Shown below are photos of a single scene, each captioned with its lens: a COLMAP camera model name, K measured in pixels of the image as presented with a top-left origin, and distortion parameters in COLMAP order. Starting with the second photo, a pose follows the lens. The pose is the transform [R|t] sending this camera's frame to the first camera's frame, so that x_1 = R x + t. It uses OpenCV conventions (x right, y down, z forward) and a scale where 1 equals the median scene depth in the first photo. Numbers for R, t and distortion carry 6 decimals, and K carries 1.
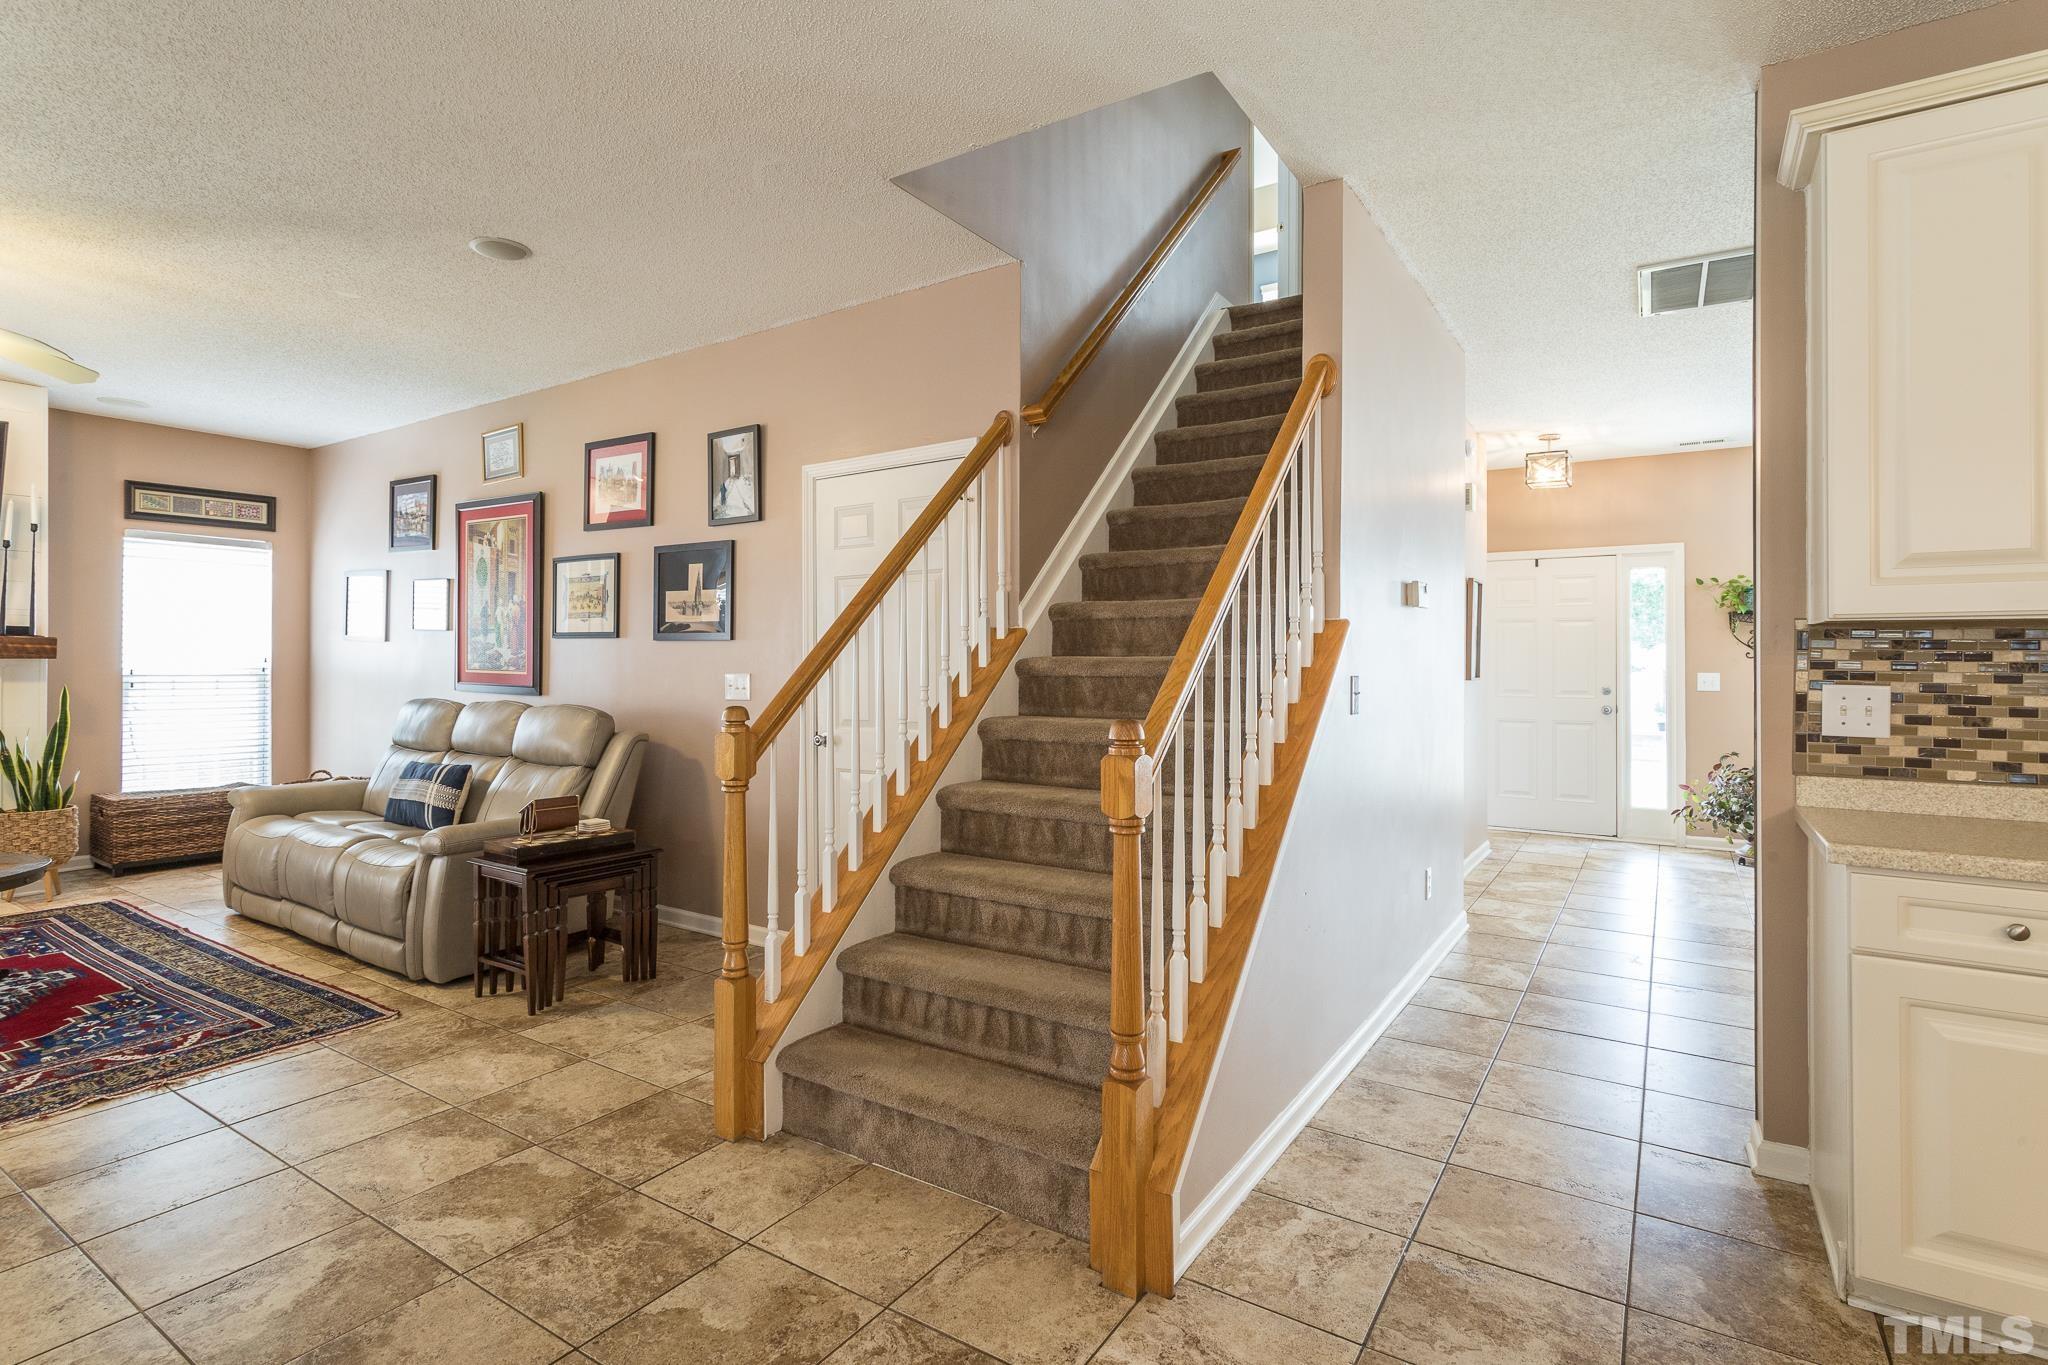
lens RADIAL K [[990.1, 0, 1017.8], [0, 990.1, 647.4], [0, 0, 1]] dist [0.003494, 0.000043]
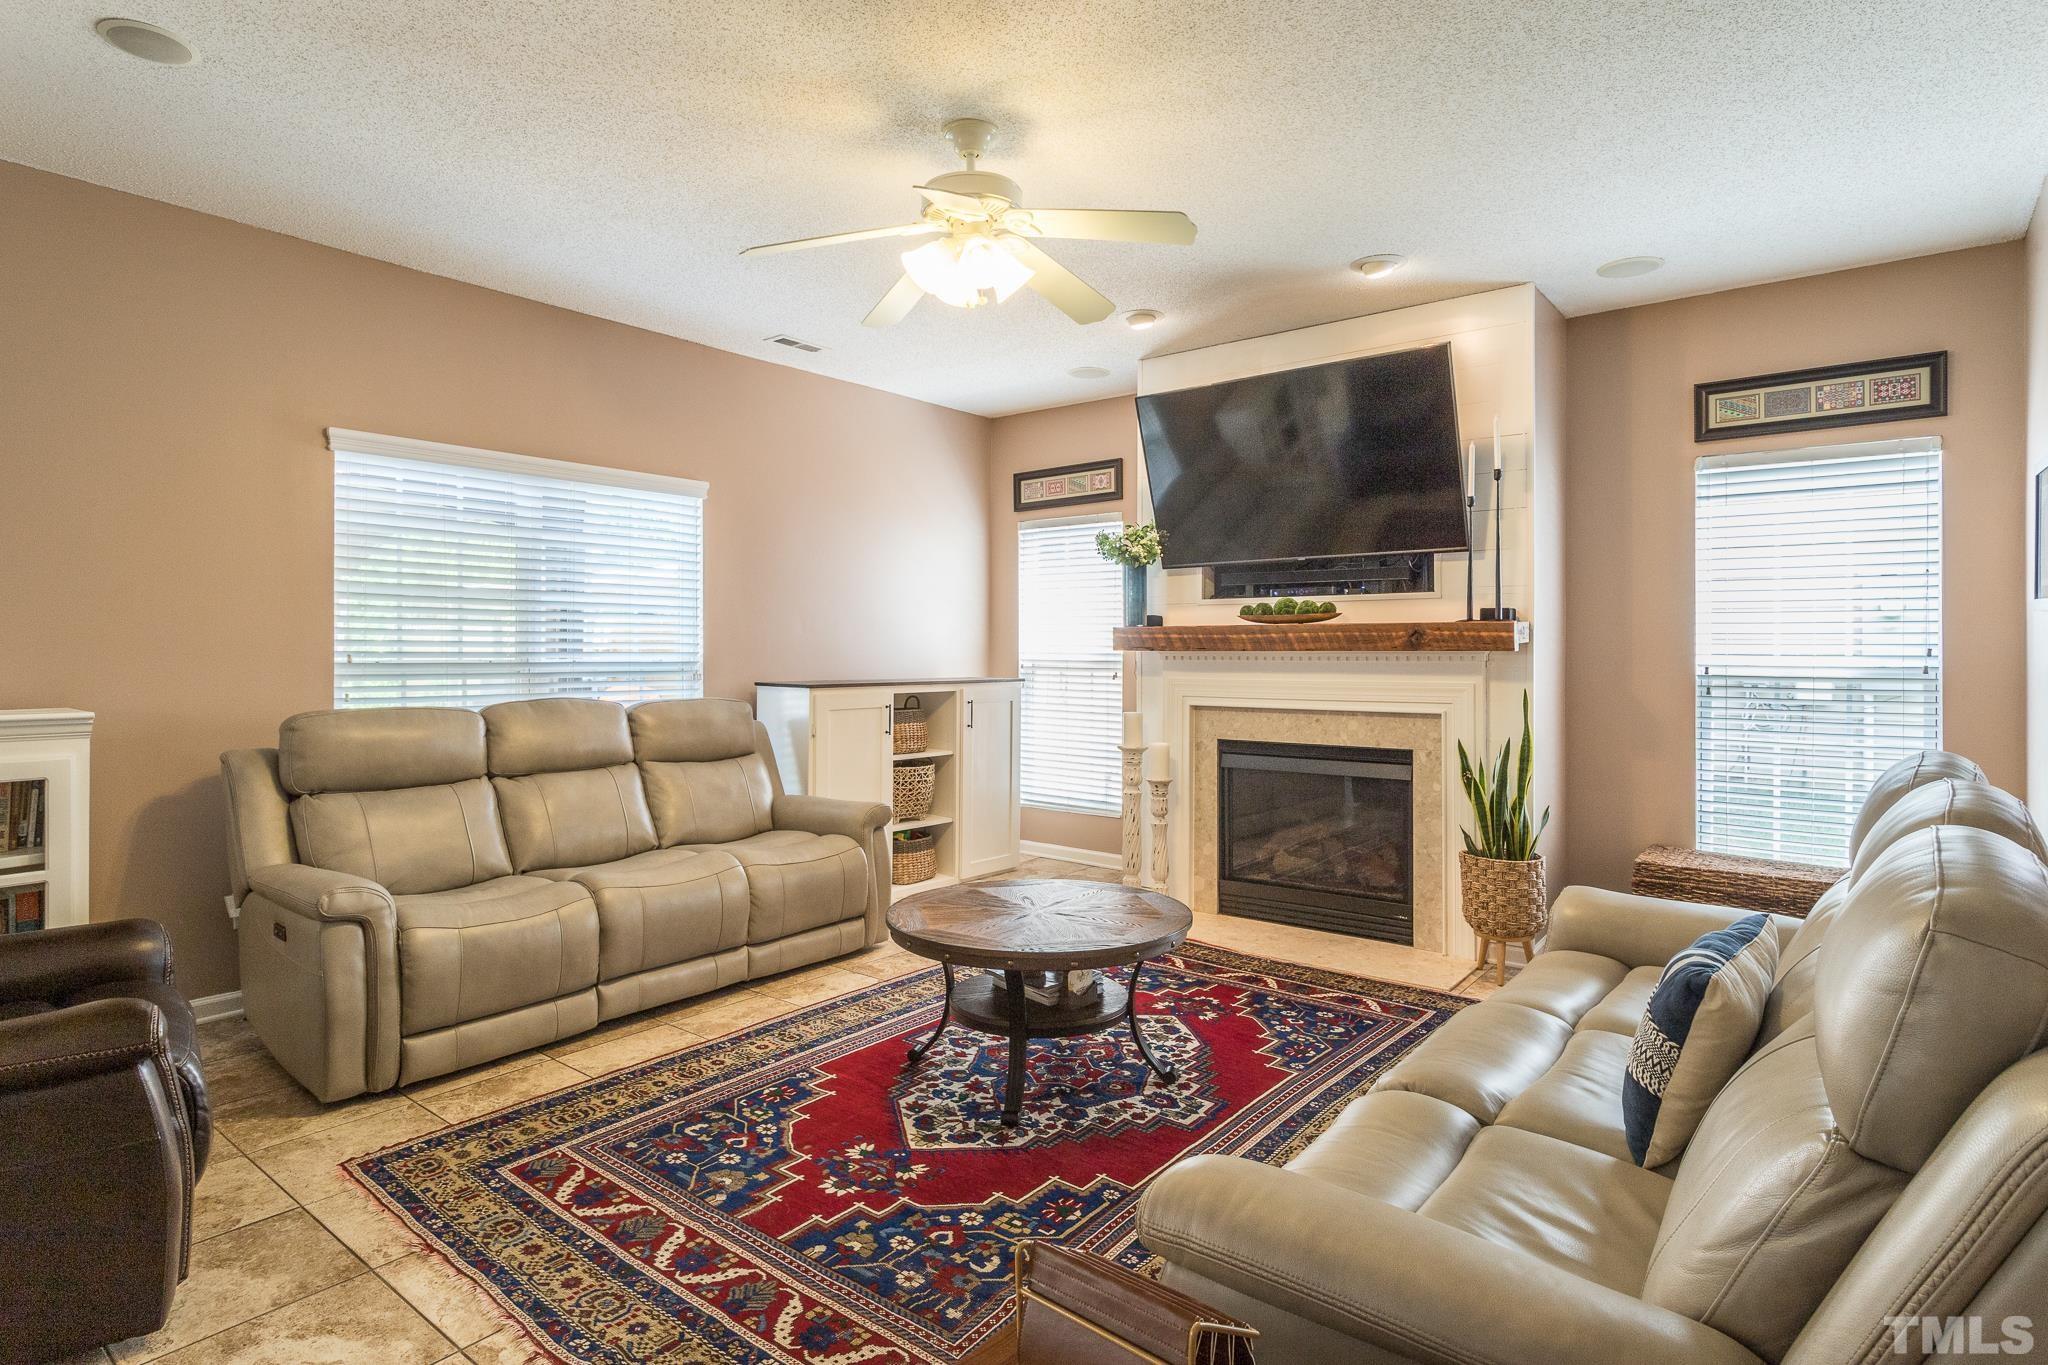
lens RADIAL K [[1054.4, 0, 1033.1], [0, 1054.4, 657.7], [0, 0, 1]] dist [-0.007179, 0.002262]
pose [[-0.094497, 0.002046, -0.995523, -0.240146], [0.010526, 0.999944, 0.001056, 0.016338], [0.995470, -0.010379, -0.094513, 0.994840]]
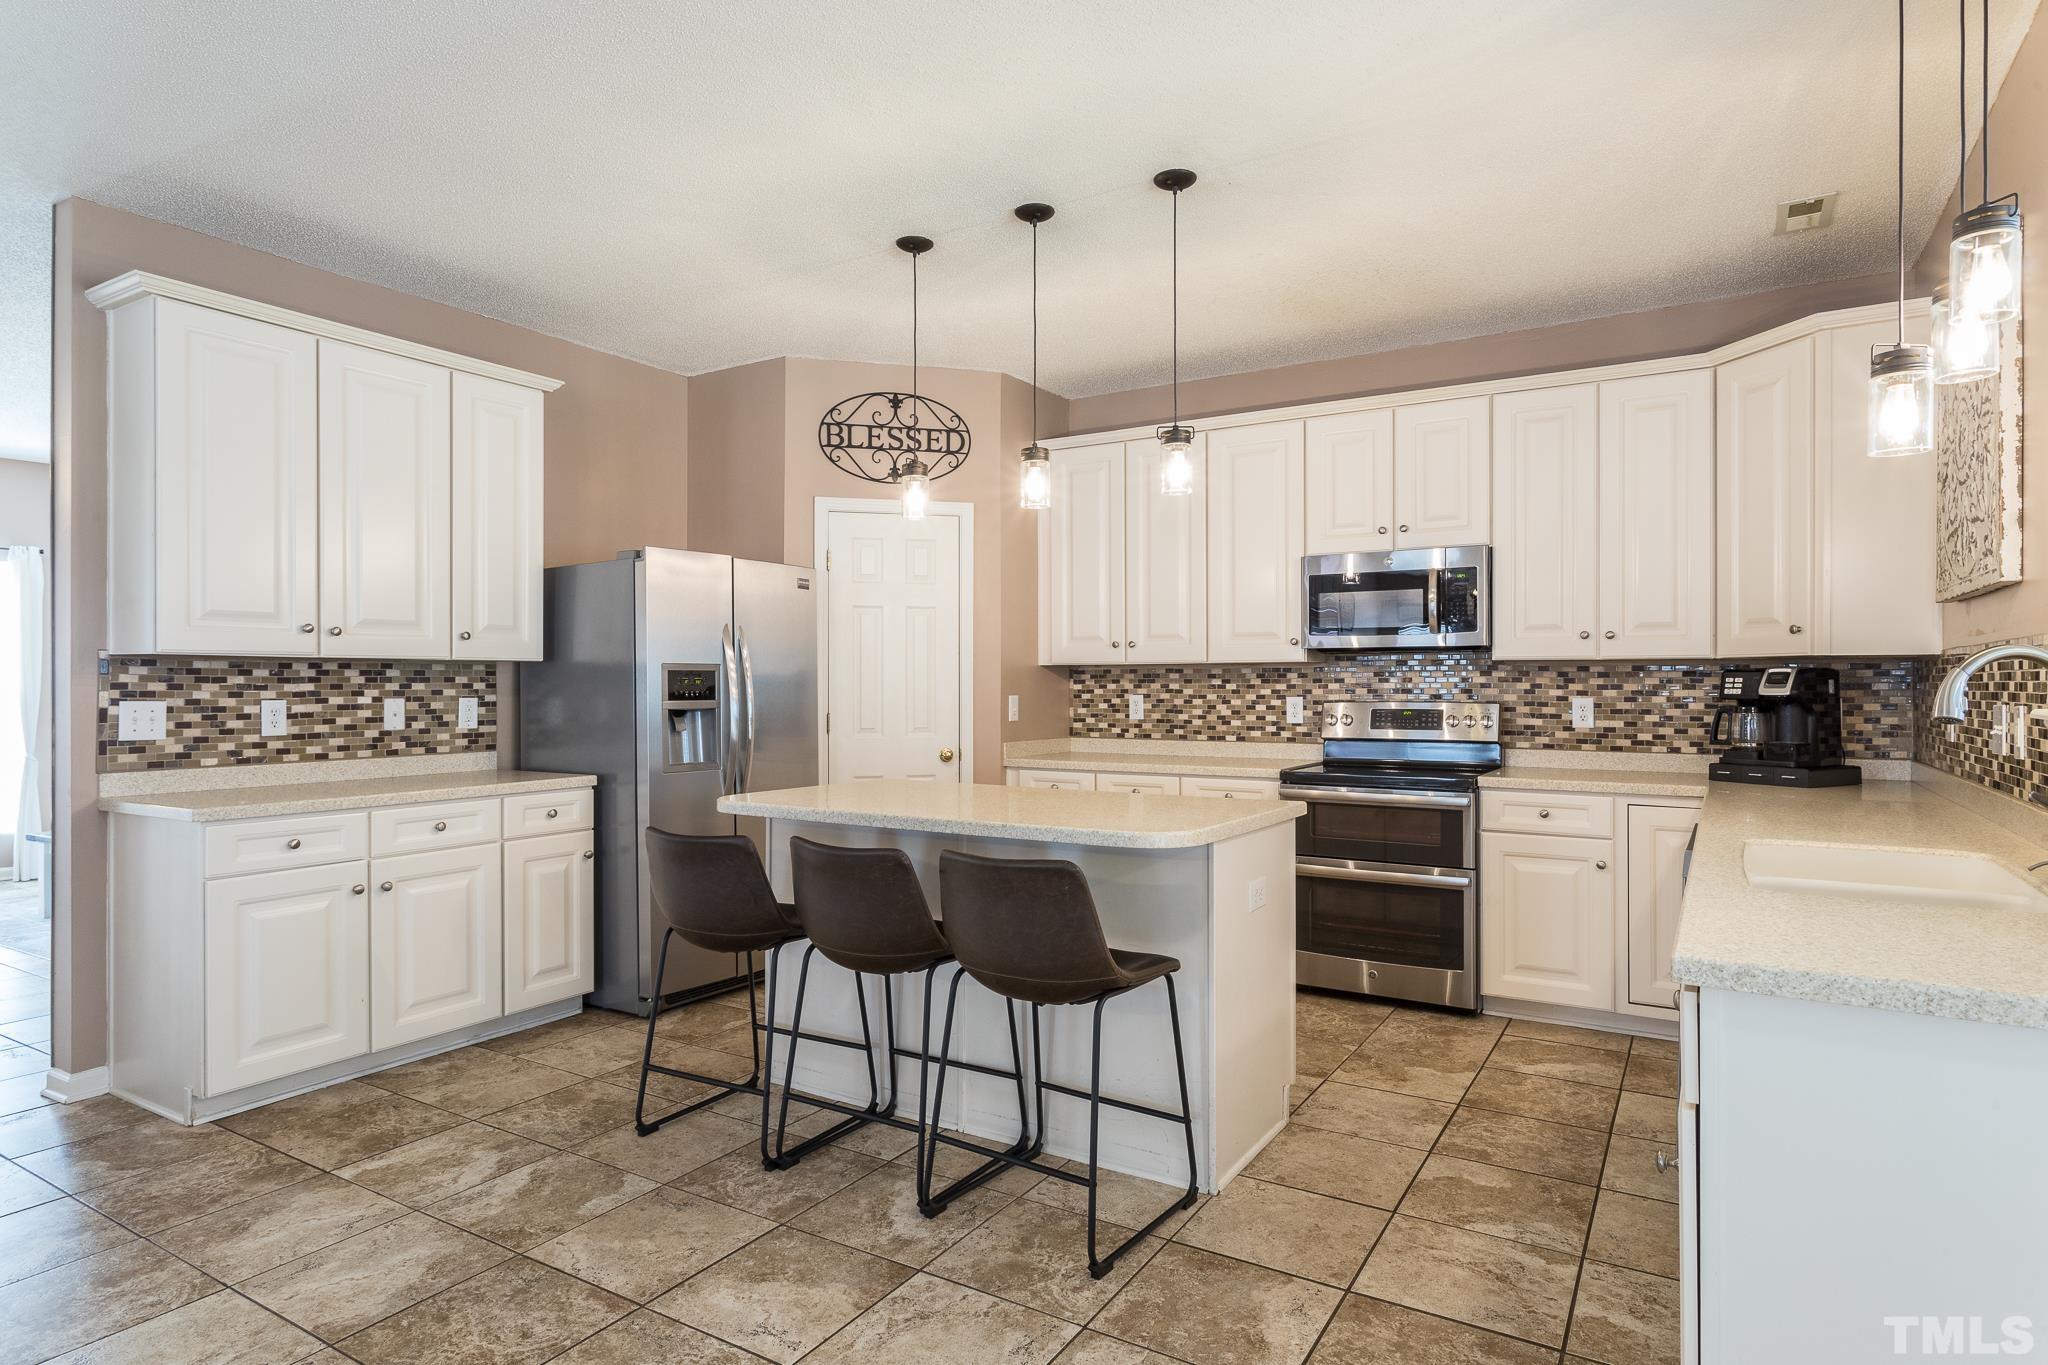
lens RADIAL K [[1102.8, 0, 1001.0], [0, 1102.8, 709.1], [0, 0, 1]] dist [-0.003765, 0.007047]
pose [[-0.005303, -0.025516, 0.999660, -0.408765], [-0.013685, 0.999583, 0.025442, -0.003029], [-0.999892, -0.013545, -0.005650, -0.091104]]
